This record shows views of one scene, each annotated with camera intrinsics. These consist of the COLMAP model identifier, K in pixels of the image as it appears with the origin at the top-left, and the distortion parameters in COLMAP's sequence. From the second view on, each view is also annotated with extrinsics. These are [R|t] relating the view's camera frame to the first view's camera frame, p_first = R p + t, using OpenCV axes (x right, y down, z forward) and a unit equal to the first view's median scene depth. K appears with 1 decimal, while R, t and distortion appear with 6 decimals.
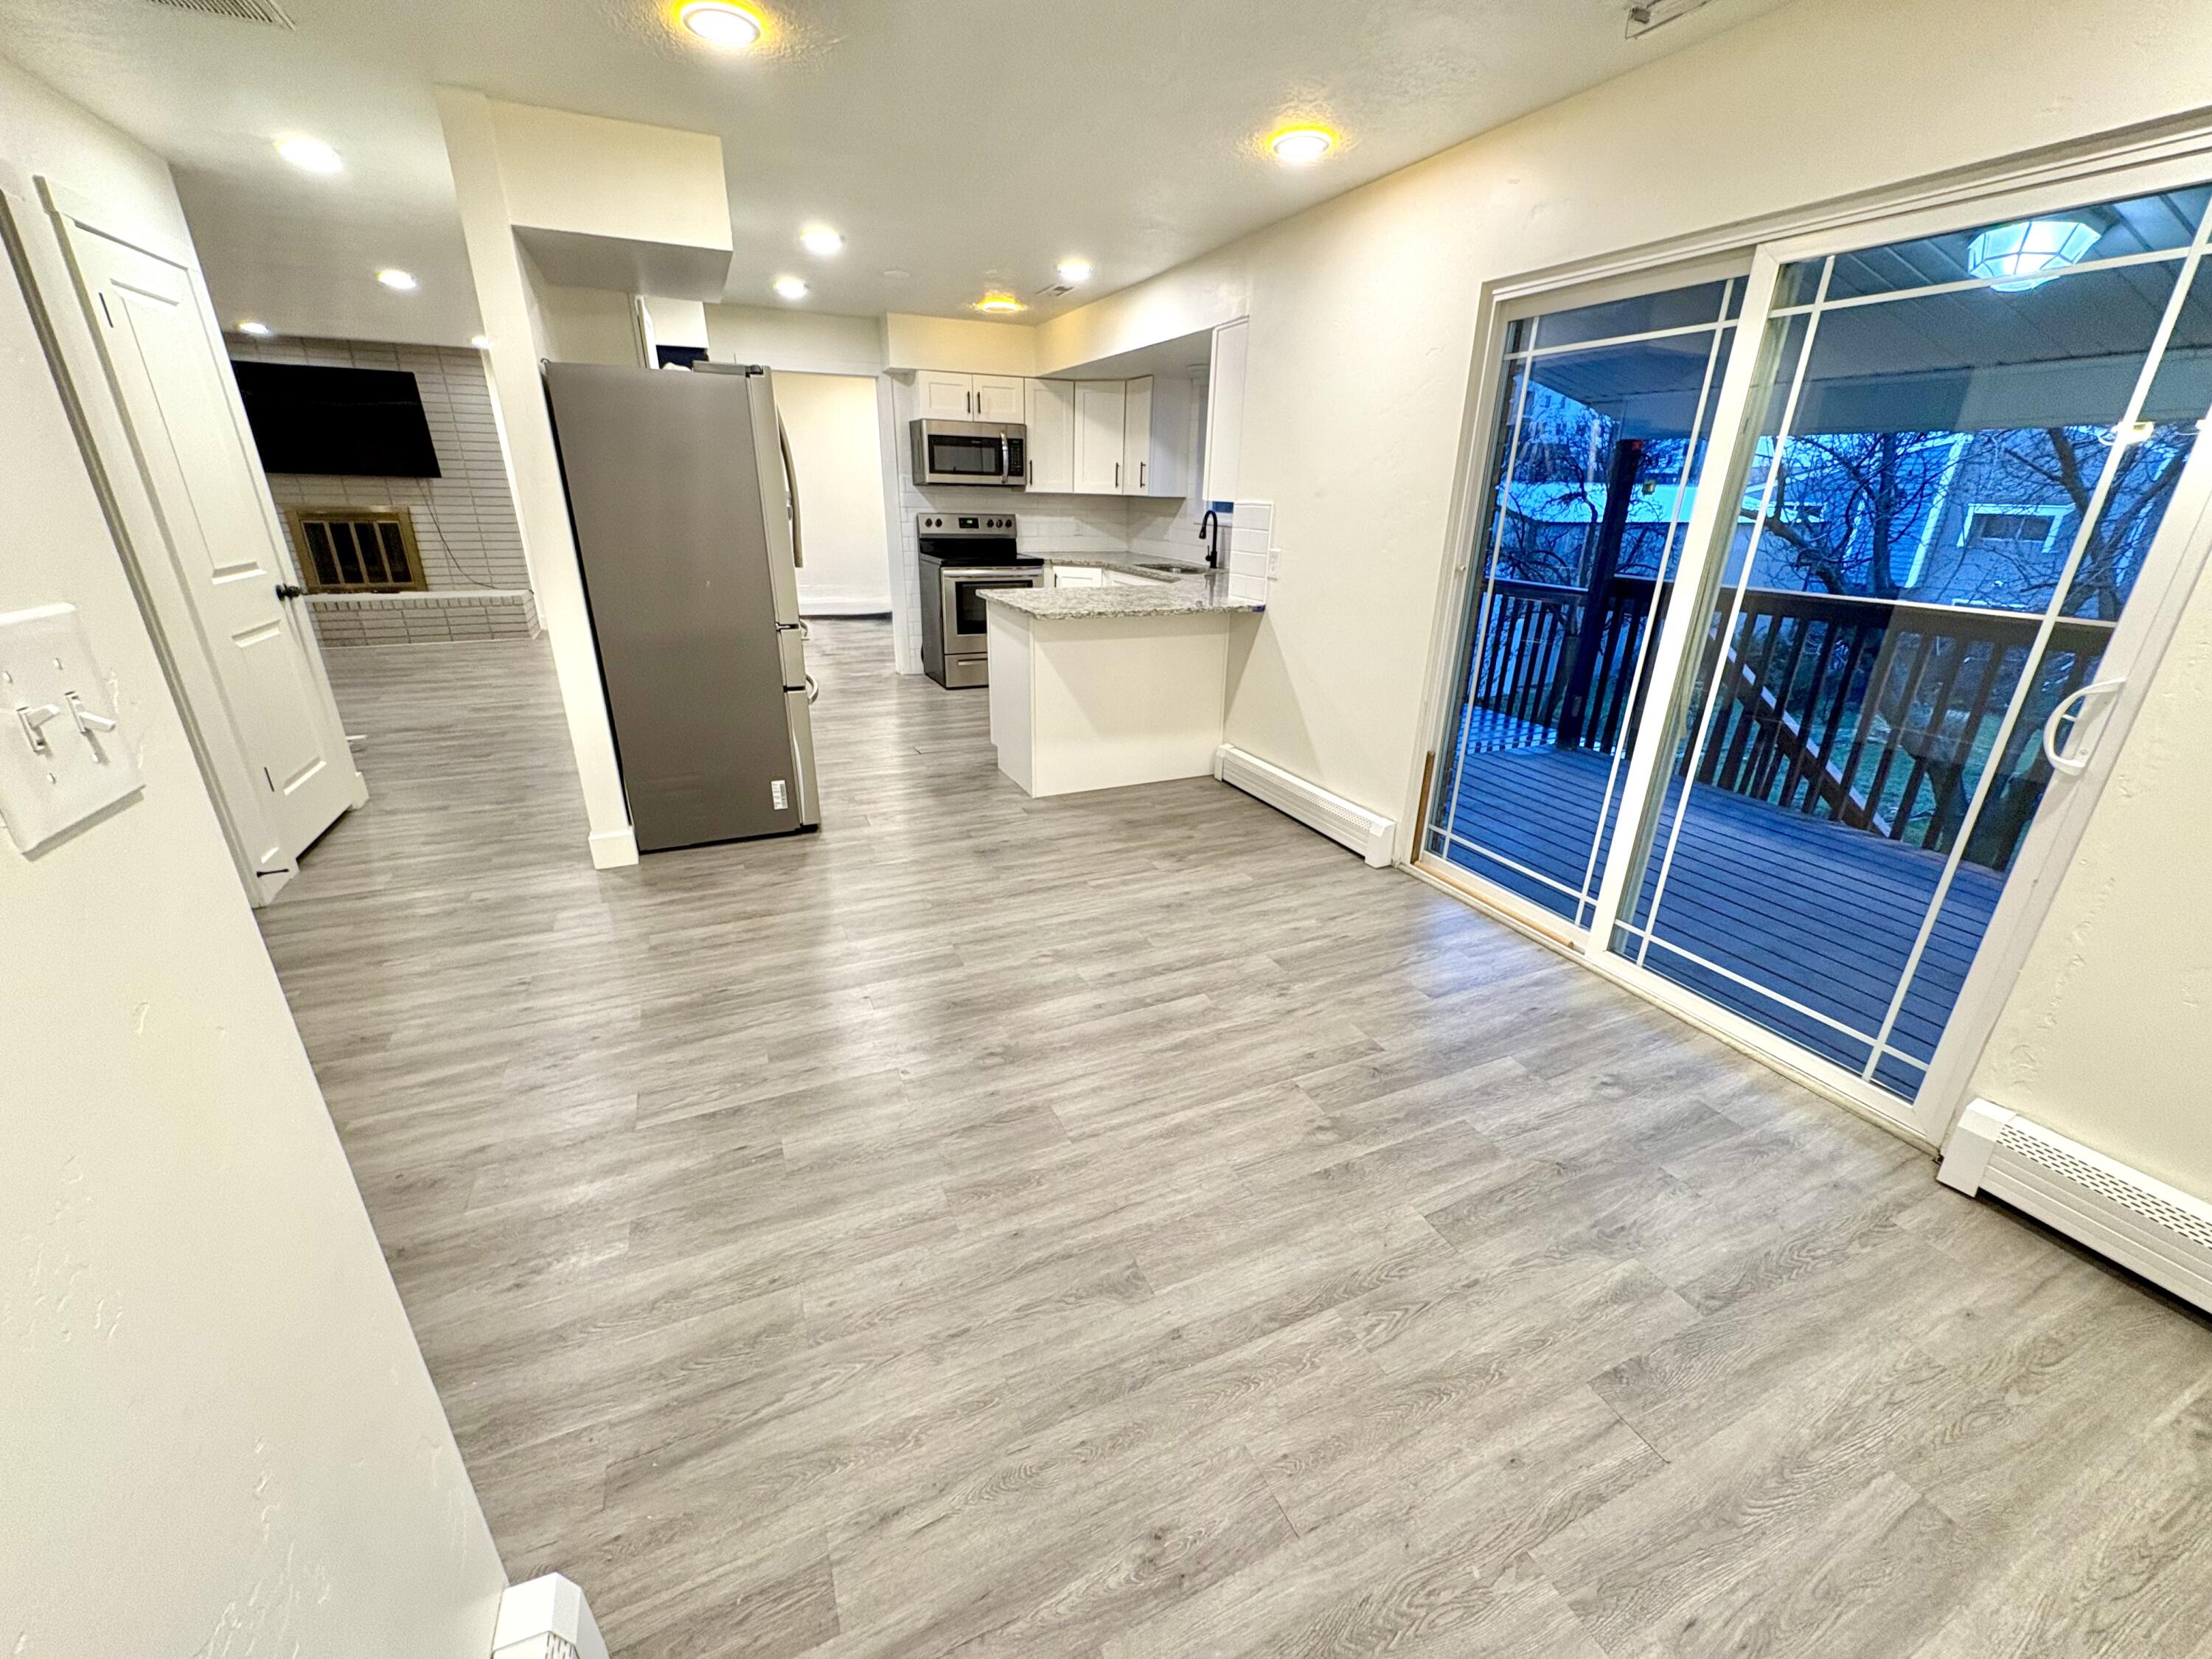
lens RADIAL K [[878.9, 0, 1109.9], [0, 878.9, 833.1], [0, 0, 1]] dist [-0.000953, -0.000370]
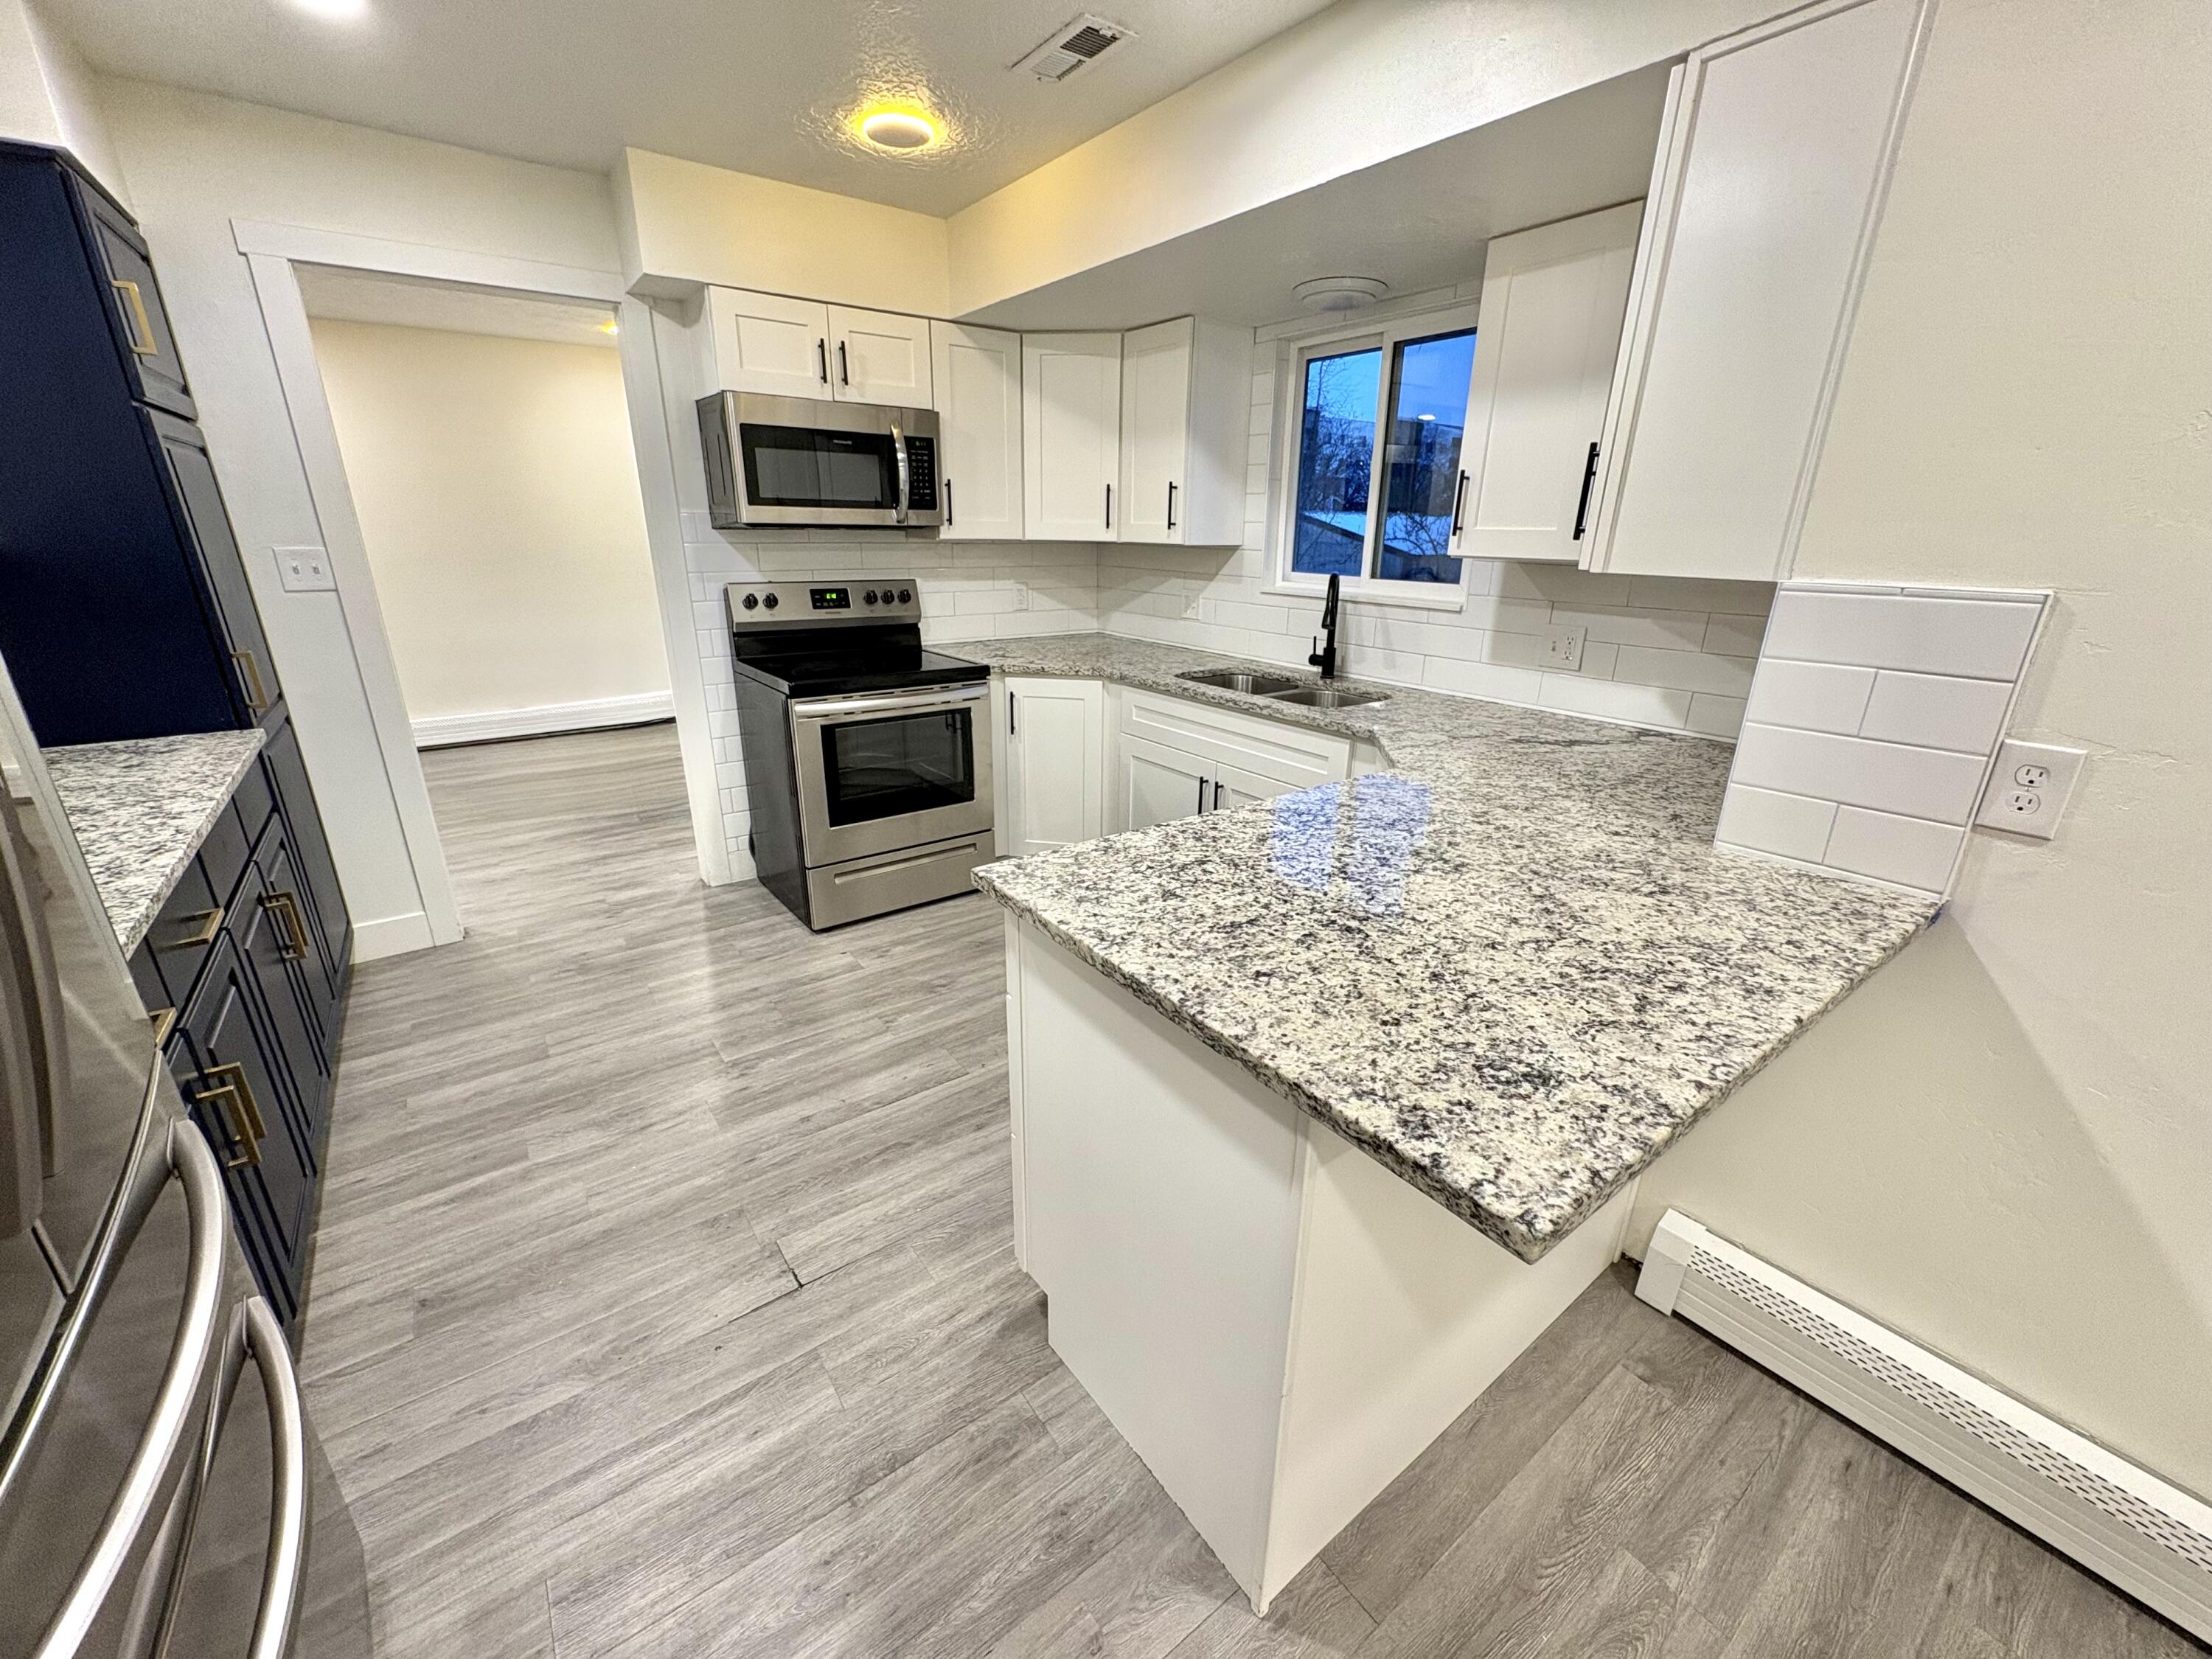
lens RADIAL K [[878.9, 0, 1108.8], [0, 878.9, 830.6], [0, 0, 1]] dist [-0.000953, -0.000370]
pose [[0.977761, -0.076551, 0.195252, -0.117144], [0.083276, 0.996175, -0.026457, -0.198065], [-0.192480, 0.042129, 0.980396, 0.486966]]
